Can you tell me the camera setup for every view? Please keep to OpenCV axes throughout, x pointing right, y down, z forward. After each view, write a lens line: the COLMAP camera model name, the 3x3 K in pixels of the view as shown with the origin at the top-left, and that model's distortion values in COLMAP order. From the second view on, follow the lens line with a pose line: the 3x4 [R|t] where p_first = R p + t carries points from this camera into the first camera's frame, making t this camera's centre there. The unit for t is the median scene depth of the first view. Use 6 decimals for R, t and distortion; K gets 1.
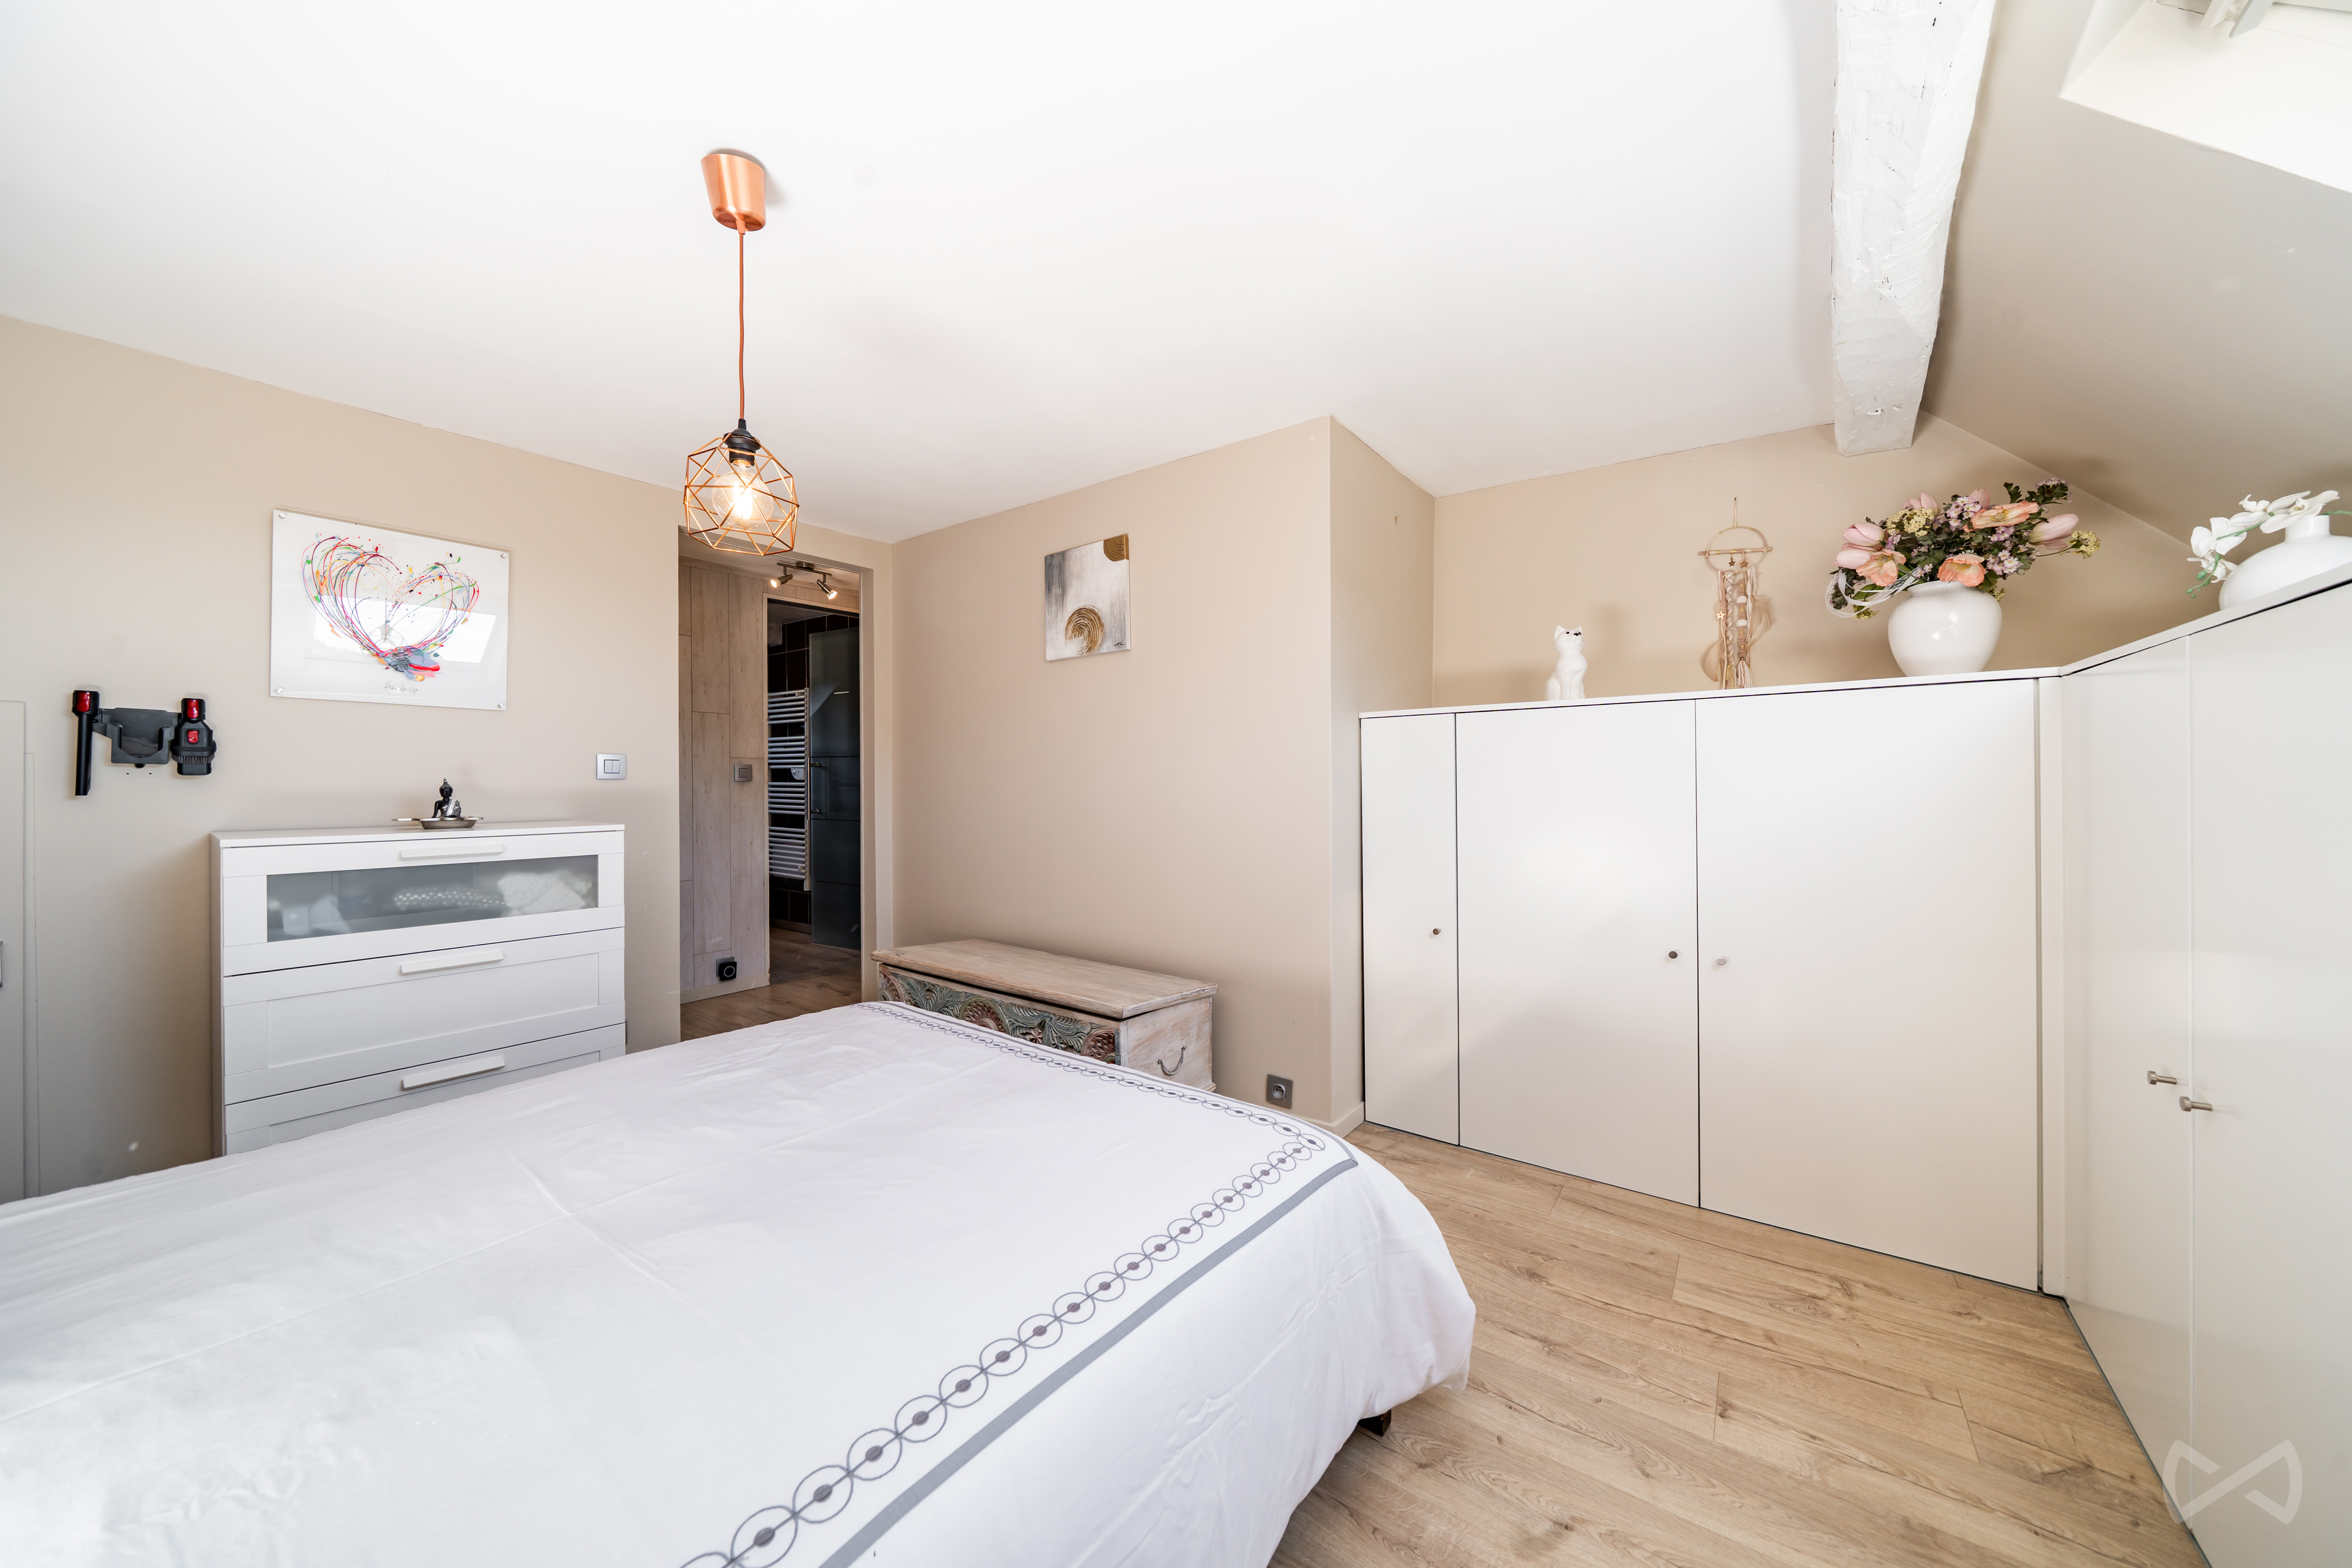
lens RADIAL K [[798.7, 0, 1167.7], [0, 798.7, 781.4], [0, 0, 1]] dist [-0.006559, -0.000159]
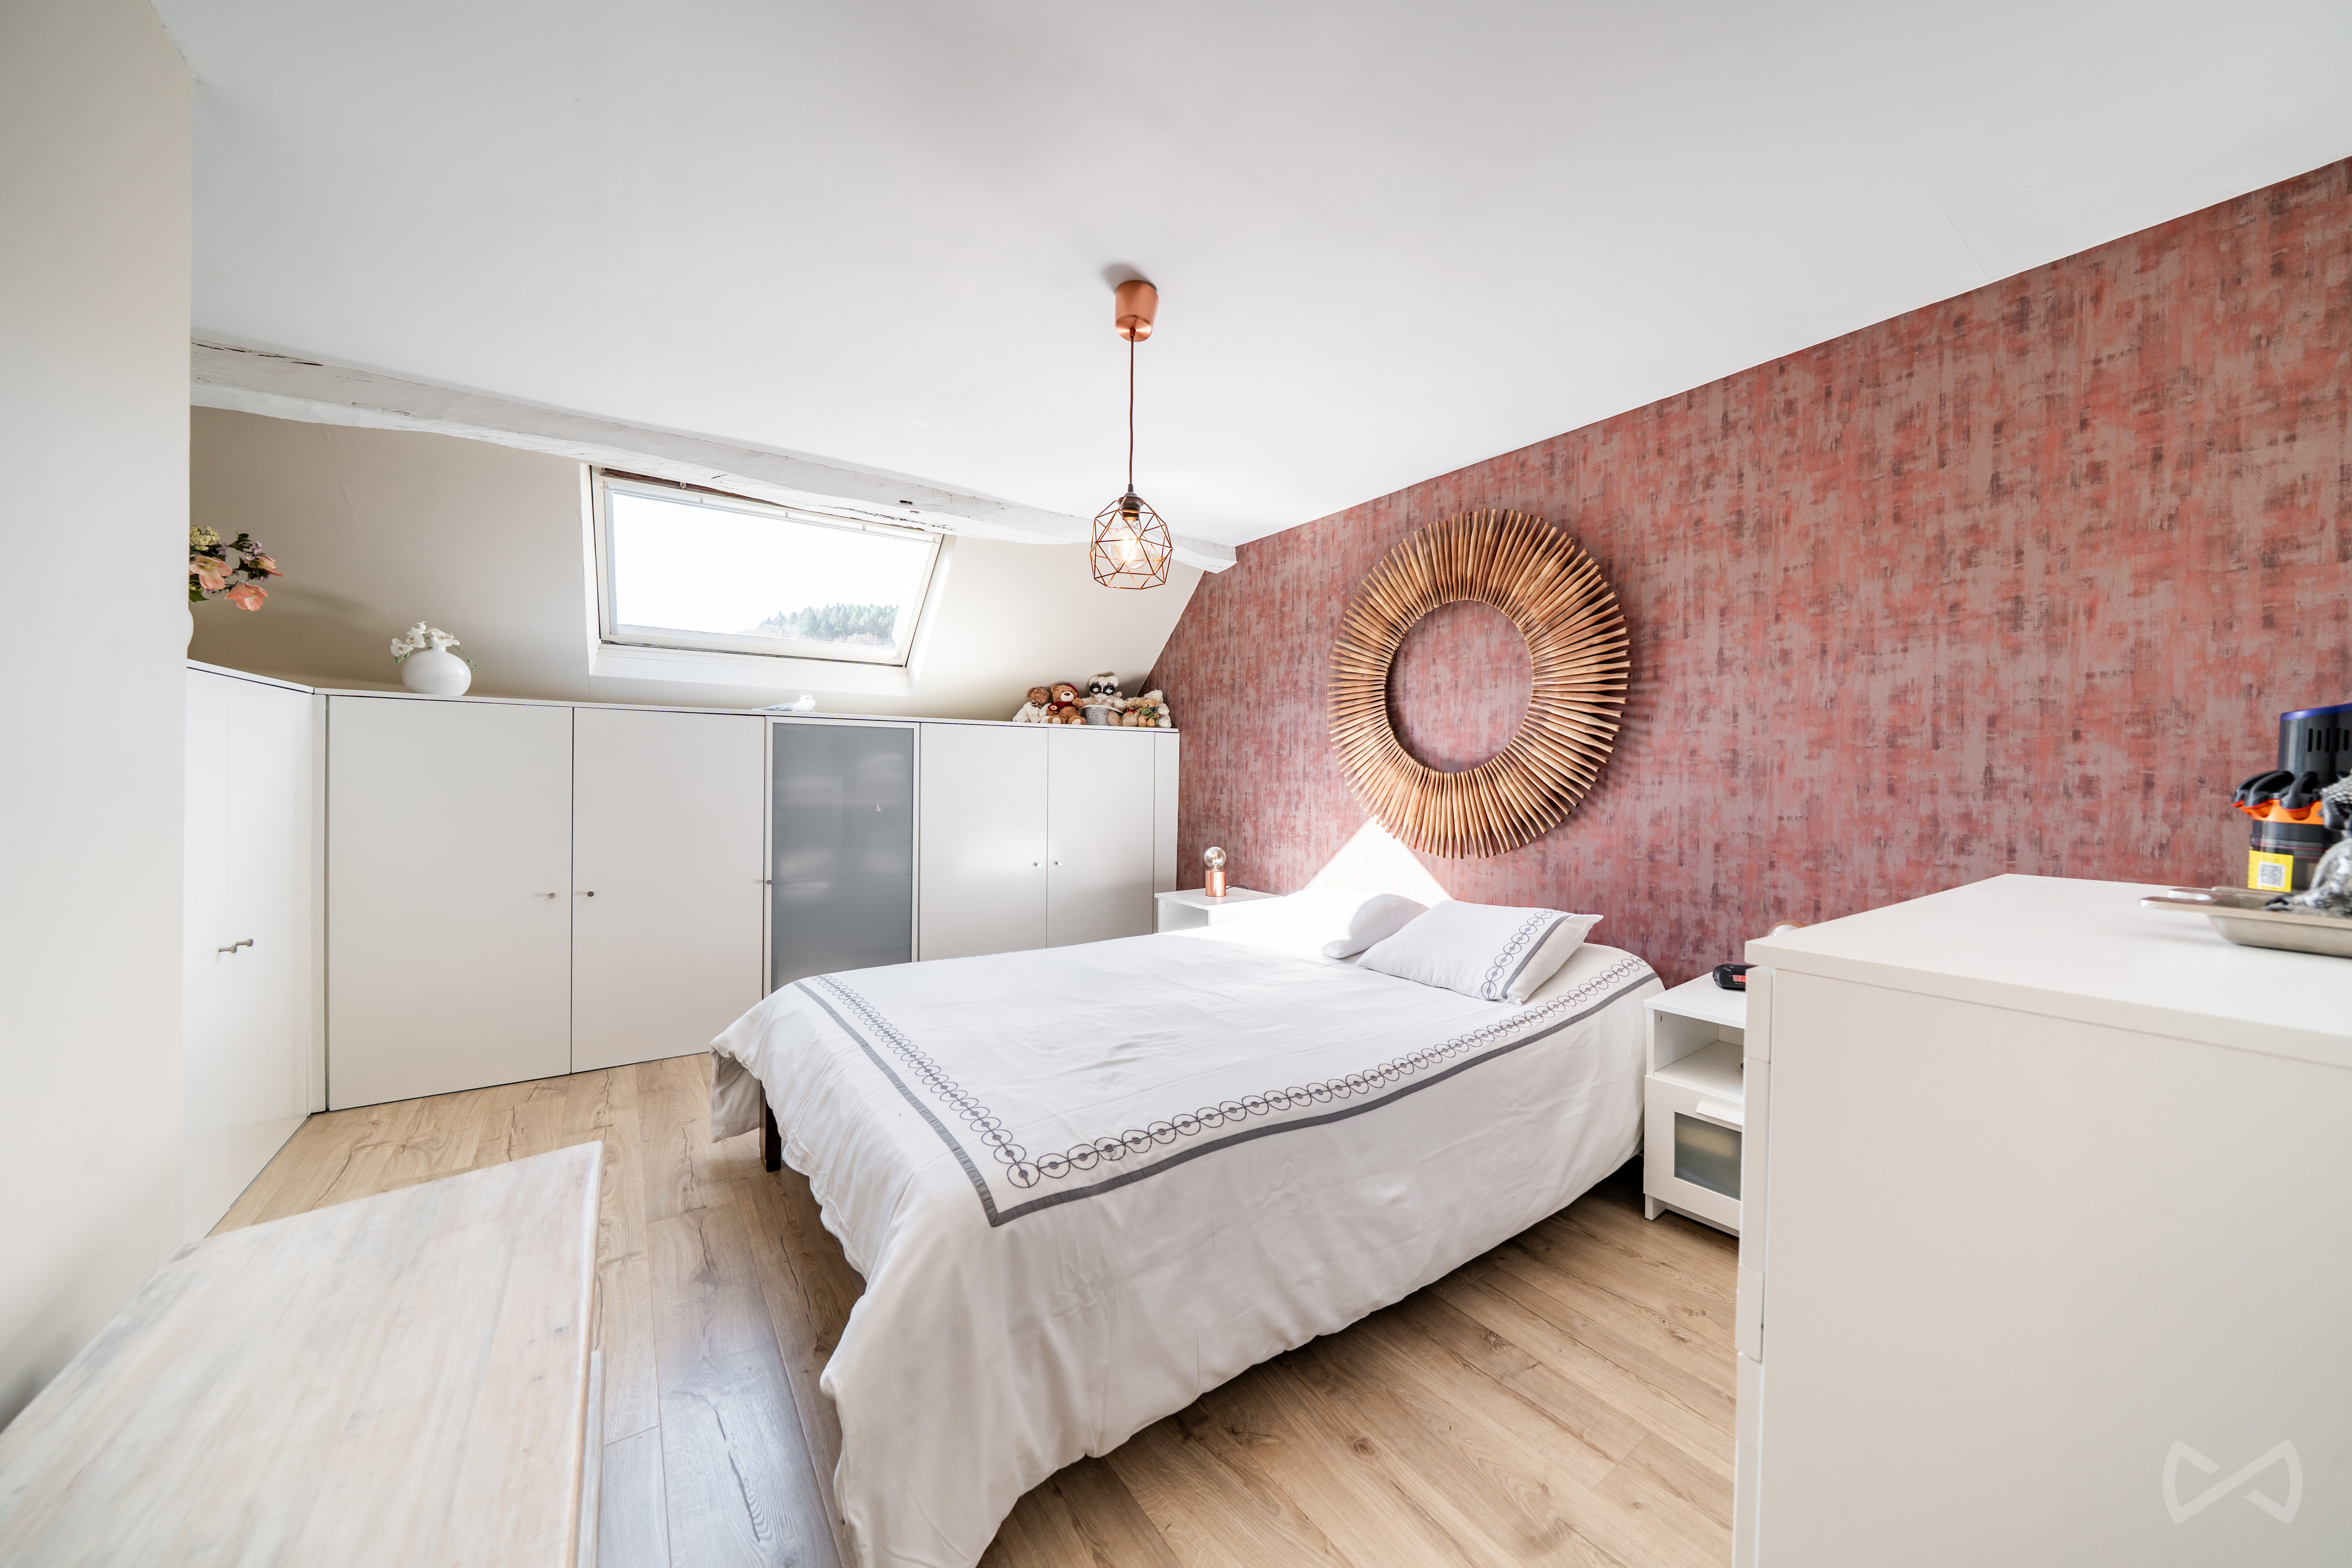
lens RADIAL K [[798.7, 0, 1176.9], [0, 798.7, 780.1], [0, 0, 1]] dist [-0.006559, -0.000159]
pose [[-0.944661, -0.018816, 0.327508, -0.953912], [-0.016713, 0.999818, 0.009235, -0.029084], [-0.327622, 0.003251, -0.944803, 1.958389]]
